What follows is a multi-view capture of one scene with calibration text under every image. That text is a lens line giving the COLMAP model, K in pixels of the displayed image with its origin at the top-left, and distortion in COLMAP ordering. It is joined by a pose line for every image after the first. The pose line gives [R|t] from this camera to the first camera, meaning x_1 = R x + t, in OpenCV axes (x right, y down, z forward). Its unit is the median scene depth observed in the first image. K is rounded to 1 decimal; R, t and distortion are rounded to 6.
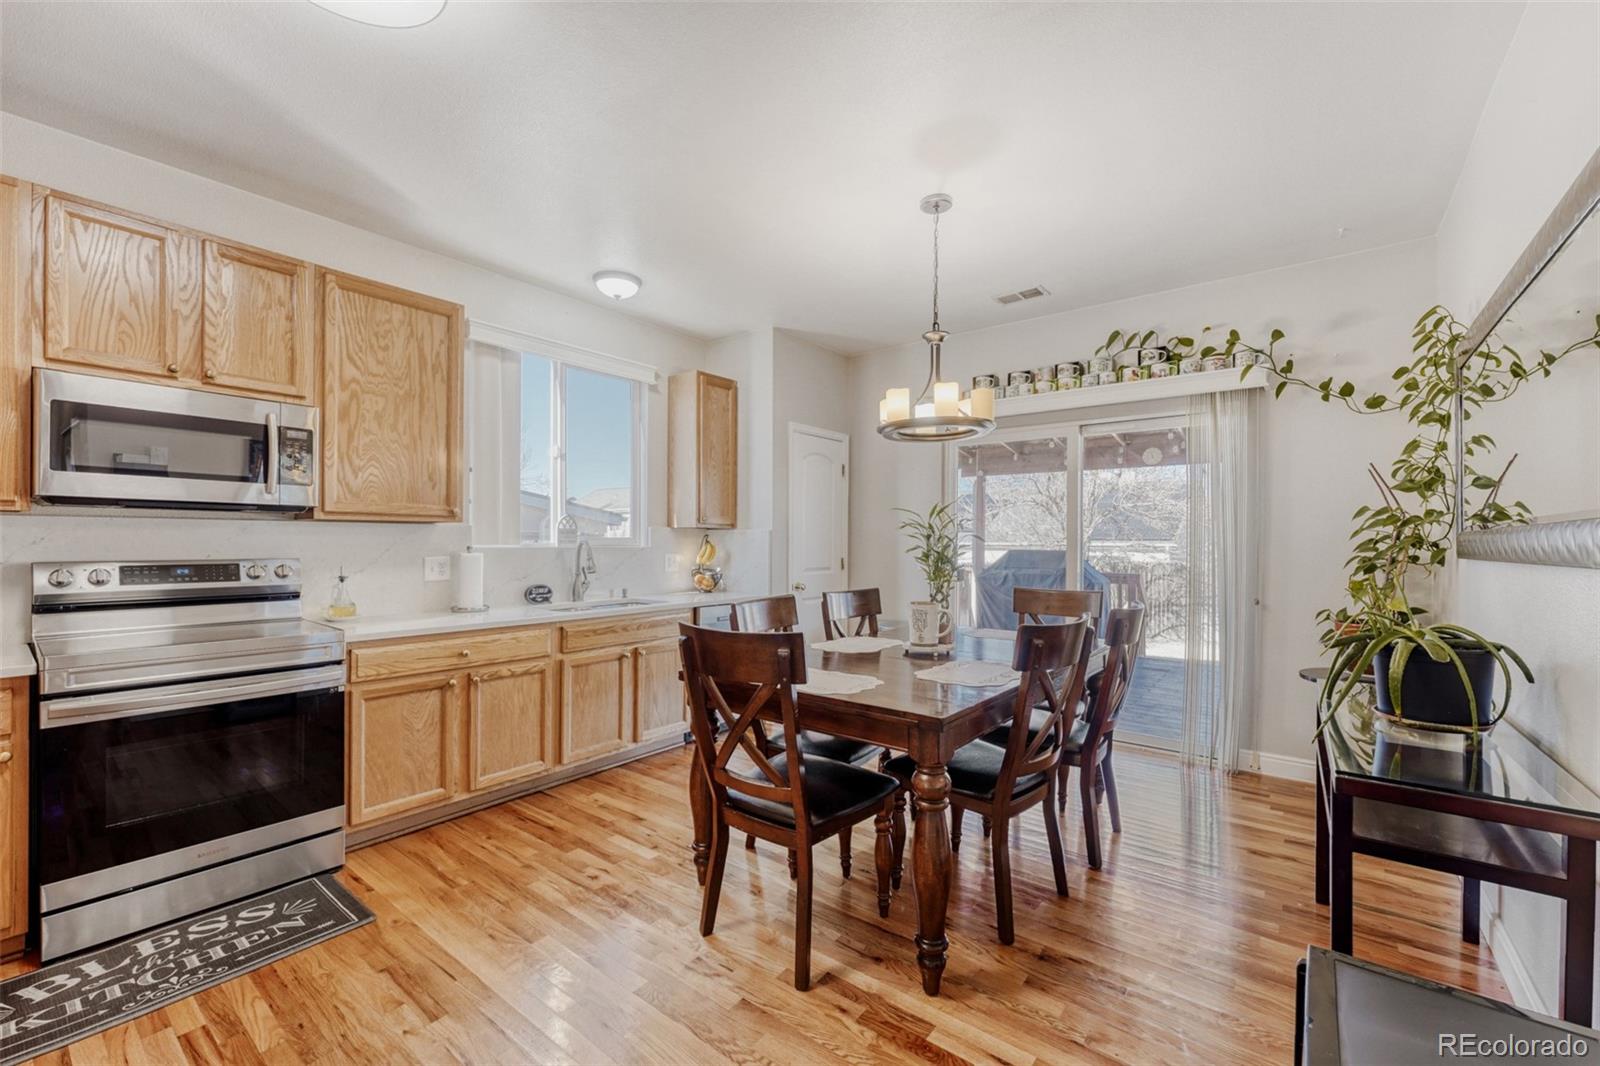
lens RADIAL K [[647.7, 0, 804.3], [0, 647.7, 545.2], [0, 0, 1]] dist [-0.000284, -0.000507]
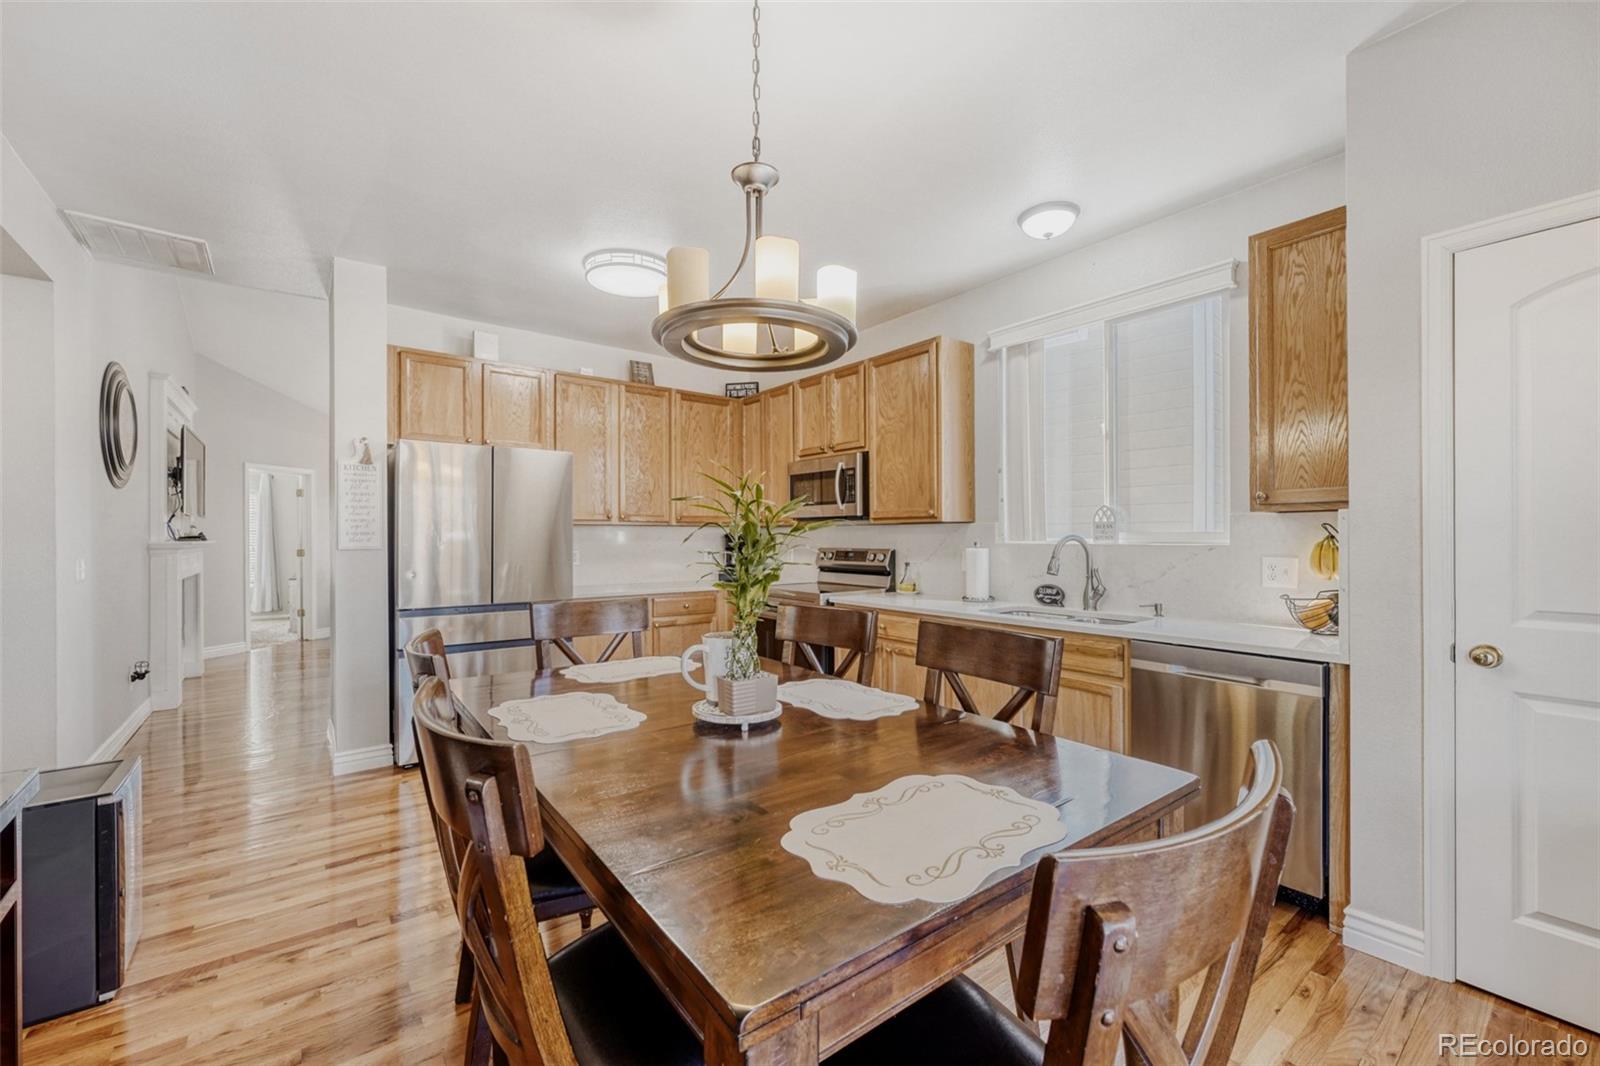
lens RADIAL K [[647.7, 0, 808.8], [0, 647.7, 535.9], [0, 0, 1]] dist [-0.000284, -0.000507]
pose [[-0.244340, -0.008515, -0.969652, 0.912496], [-0.006965, 0.999951, -0.007026, 0.001559], [0.969665, 0.005037, -0.244388, 1.462945]]
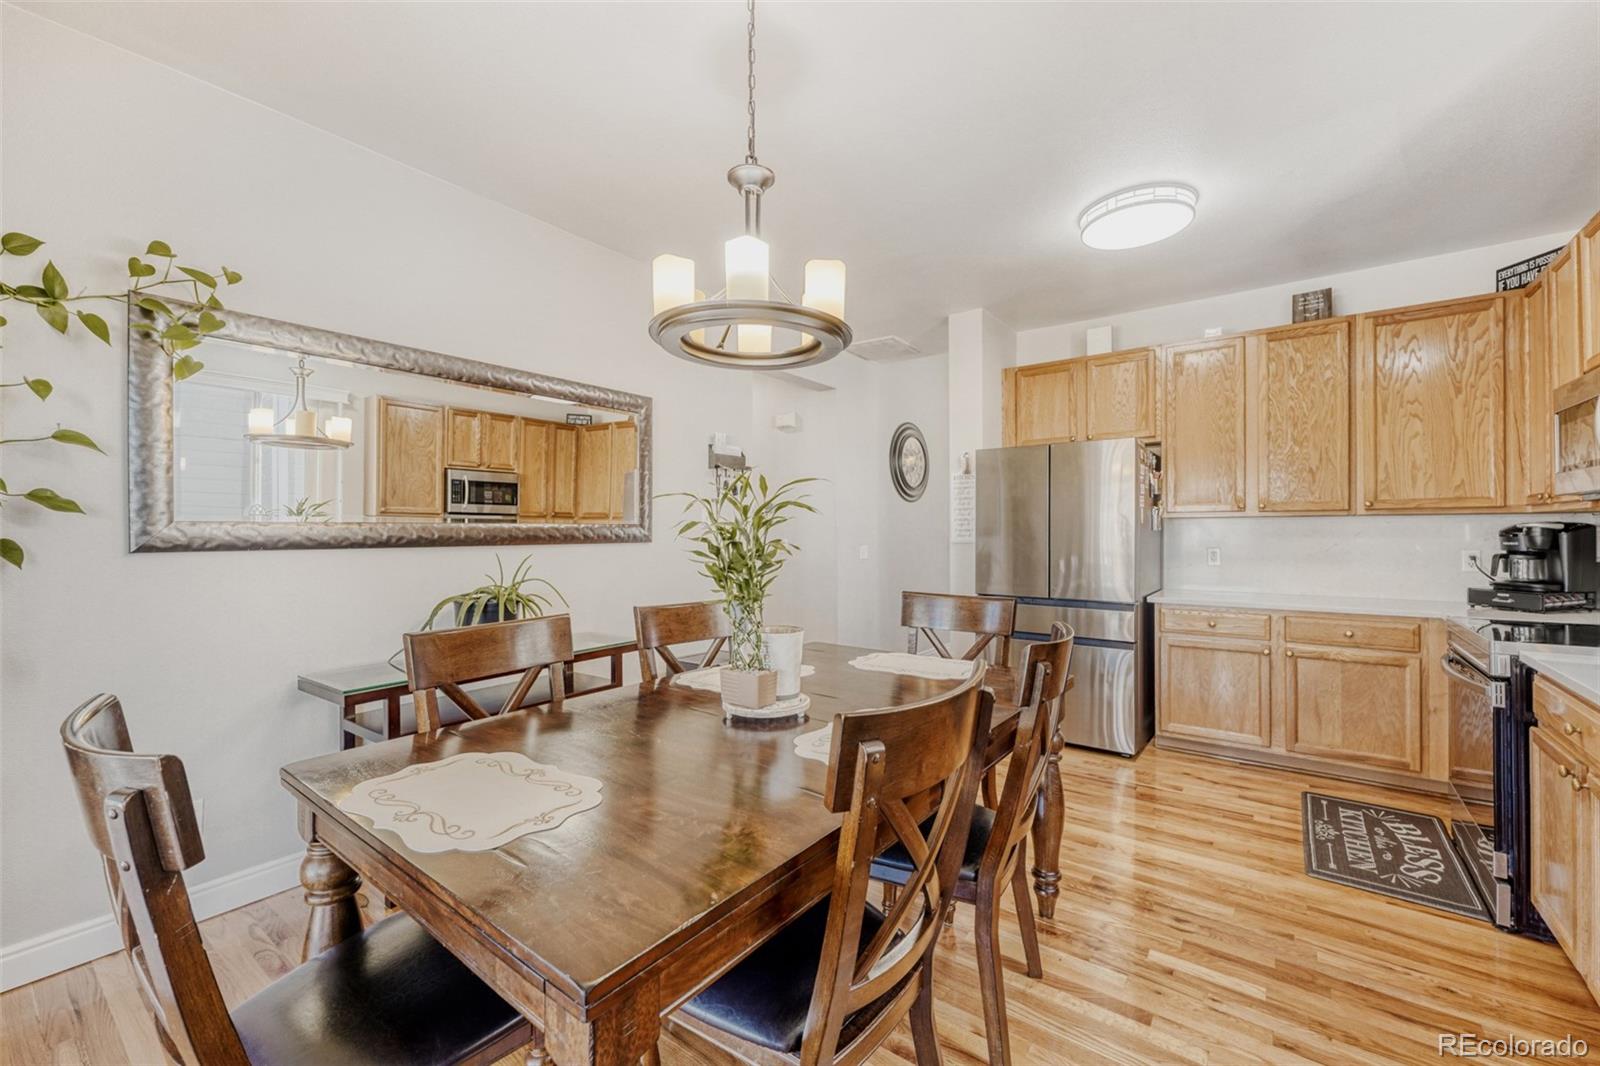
lens RADIAL K [[647.7, 0, 810.6], [0, 647.7, 530.4], [0, 0, 1]] dist [-0.000284, -0.000507]
pose [[-0.999668, -0.005873, -0.025075, 0.198016], [-0.005783, 0.999977, -0.003646, 0.002508], [0.025096, -0.003500, -0.999679, 1.942195]]
